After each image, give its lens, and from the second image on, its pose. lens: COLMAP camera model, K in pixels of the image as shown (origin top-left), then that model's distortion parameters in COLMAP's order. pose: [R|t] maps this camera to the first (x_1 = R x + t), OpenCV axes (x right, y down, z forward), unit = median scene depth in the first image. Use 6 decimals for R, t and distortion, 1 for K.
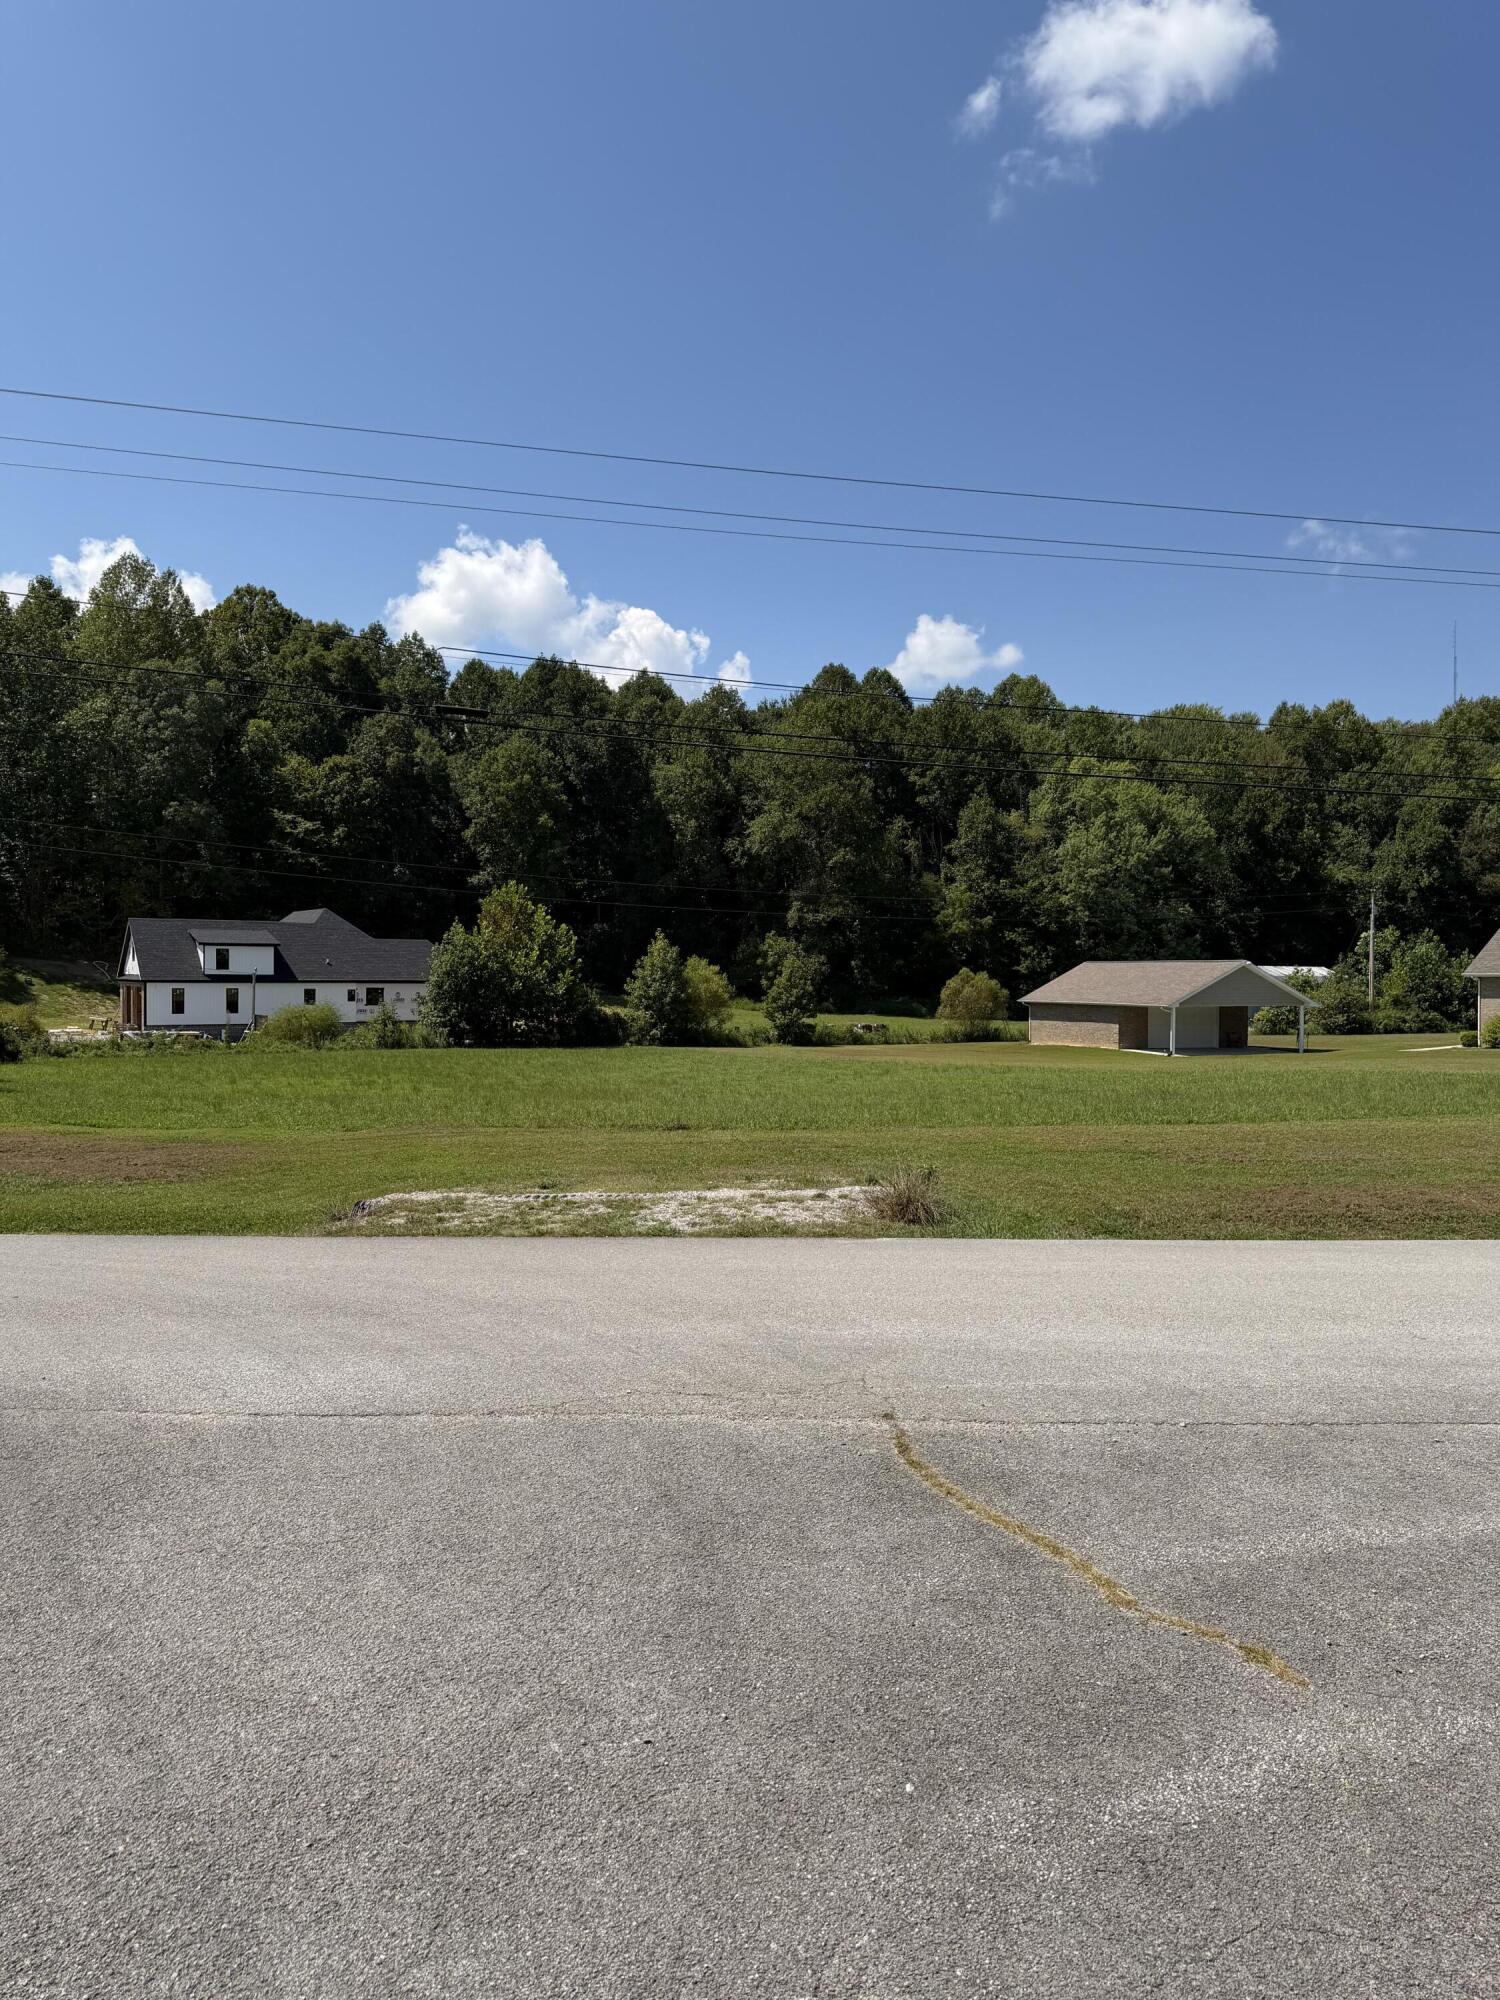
lens RADIAL K [[1396.6, 0, 734.2], [0, 1396.6, 999.2], [0, 0, 1]] dist [0.147425, -0.280716]
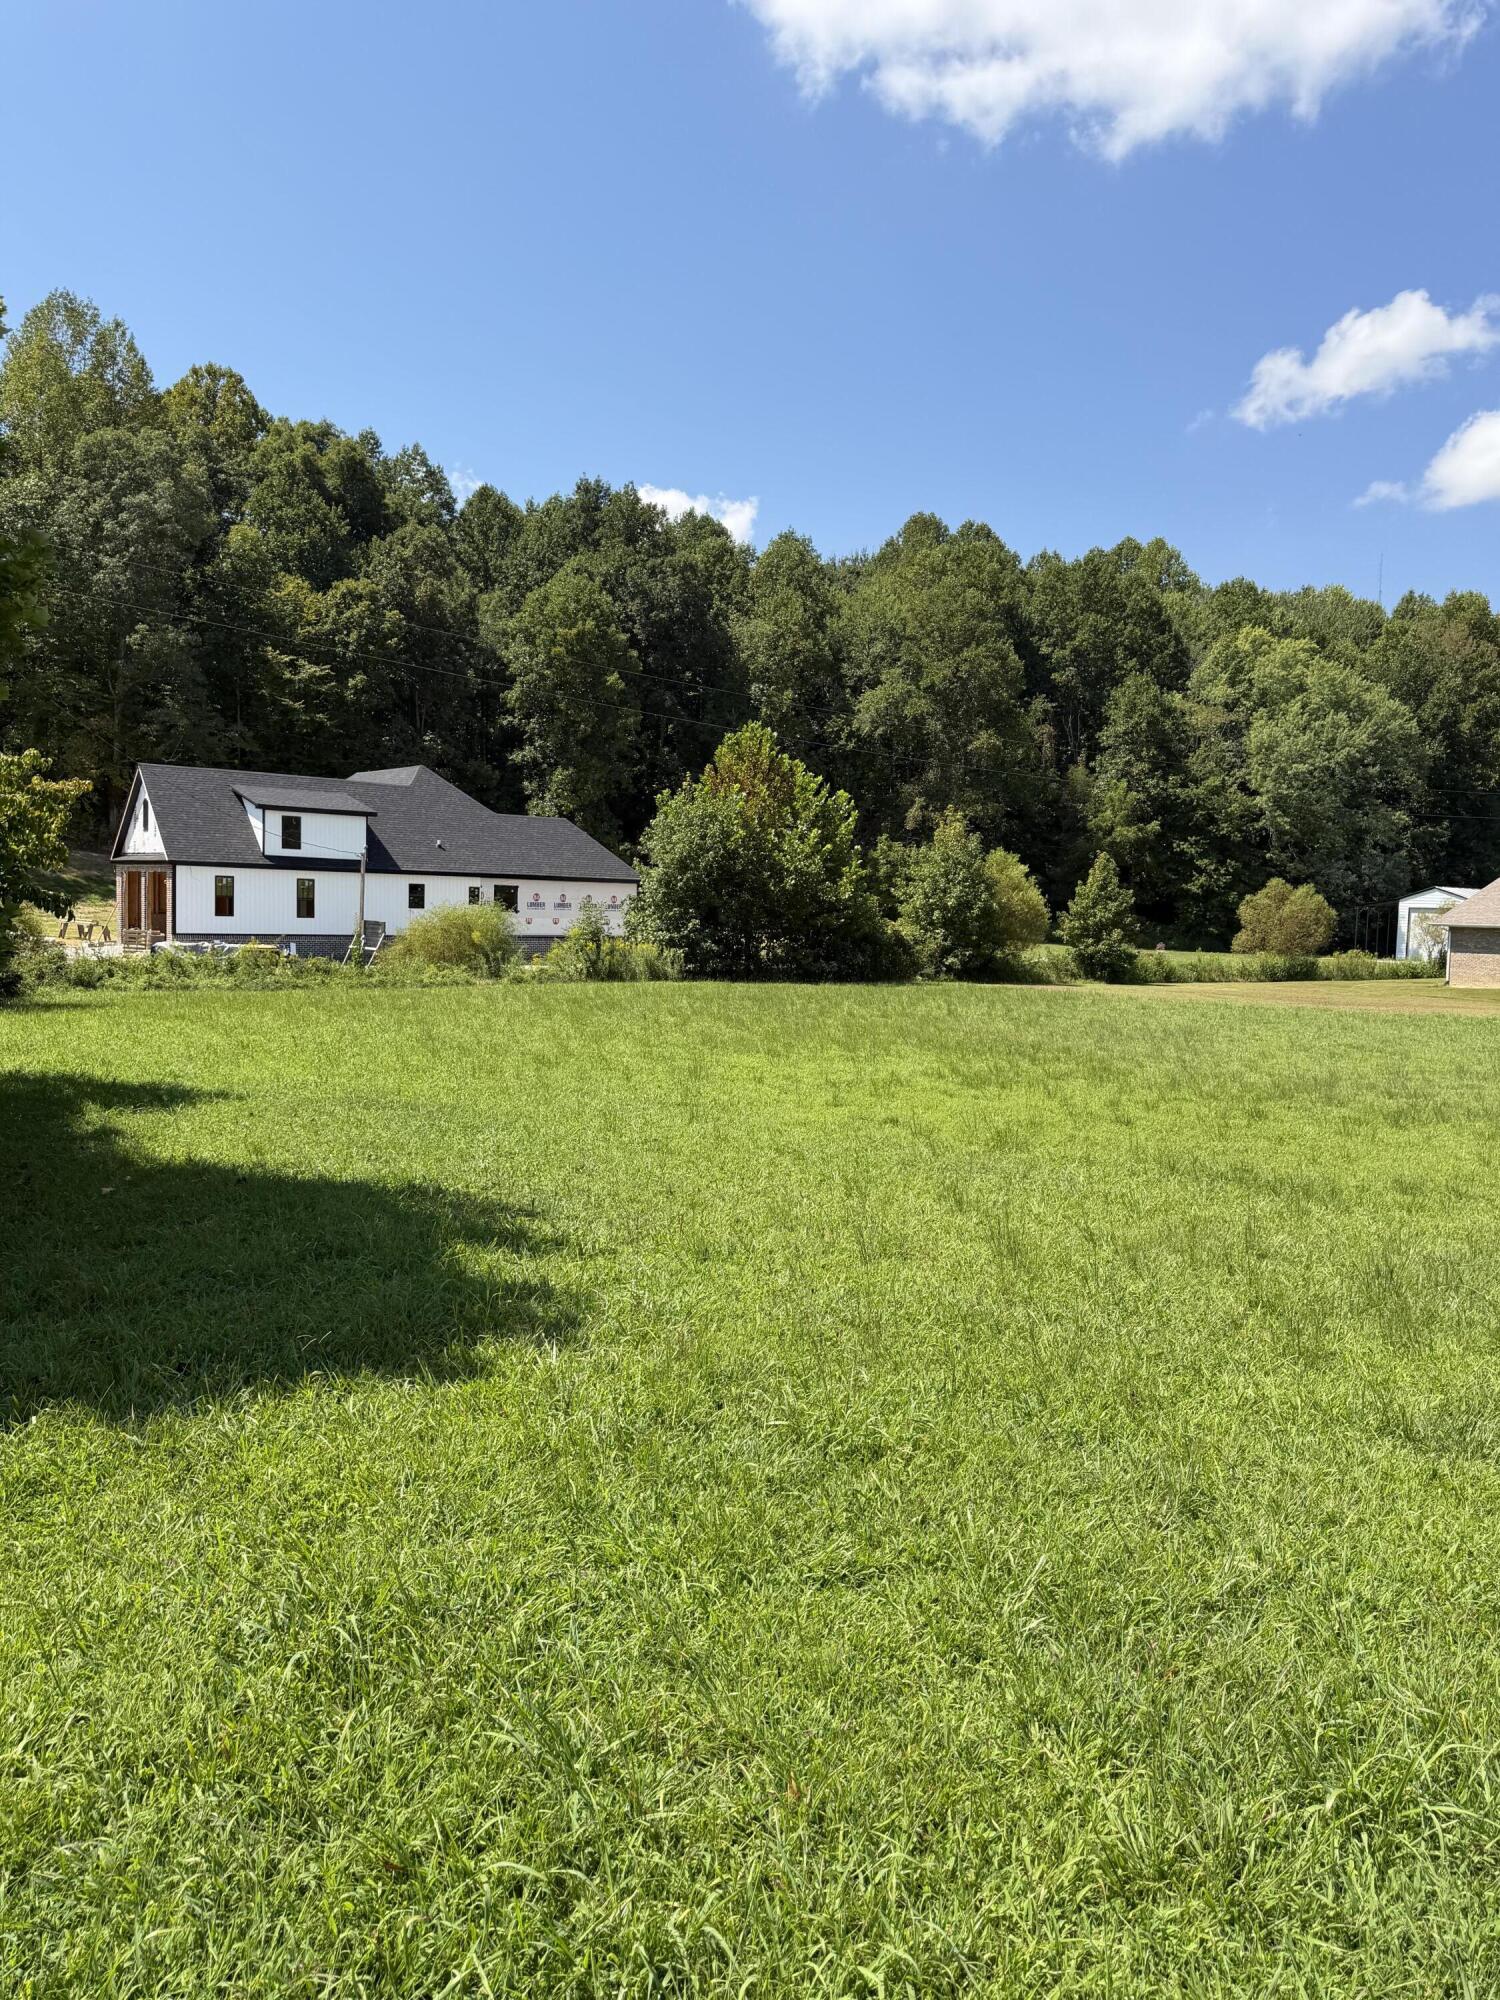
lens RADIAL K [[1396.6, 0, 734.2], [0, 1396.6, 999.2], [0, 0, 1]] dist [0.147425, -0.280716]
pose [[0.996150, 0.017145, 0.085977, -0.138089], [-0.021757, 0.998357, 0.053001, 0.005548], [-0.084927, -0.054668, 0.994886, 0.220537]]
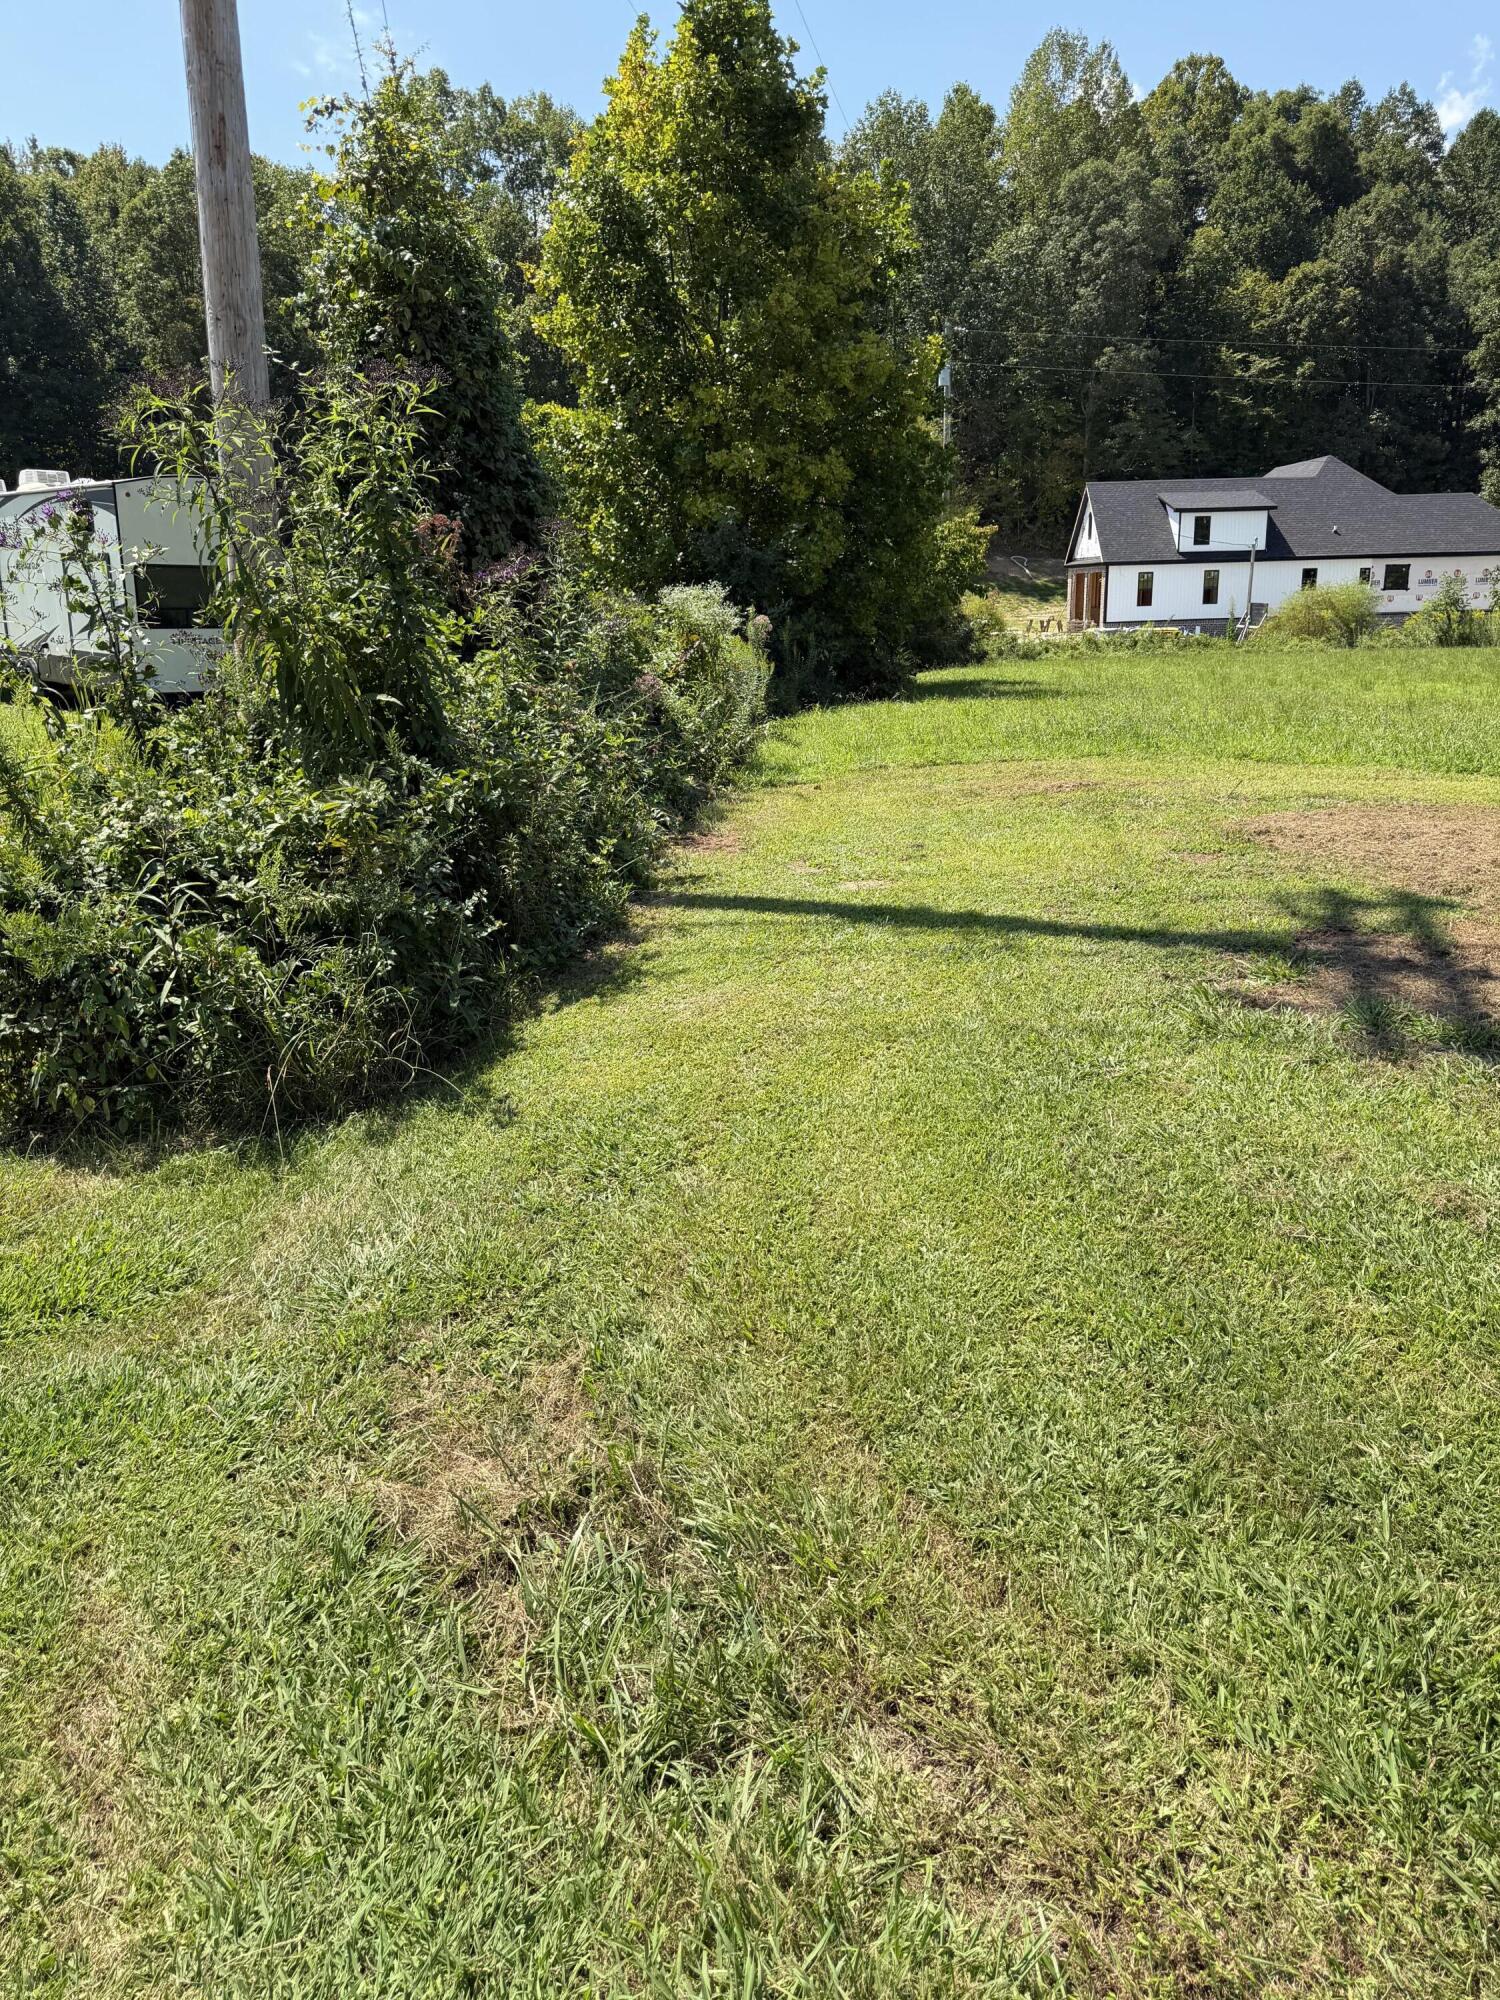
lens RADIAL K [[1428.1, 0, 753.7], [0, 1428.1, 1022.3], [0, 0, 1]] dist [-0.005449, -0.004393]
pose [[0.848905, 0.121618, -0.514363, -0.088868], [0.024033, 0.963279, 0.267425, 0.010022], [0.527999, -0.239380, 0.814809, 0.117616]]
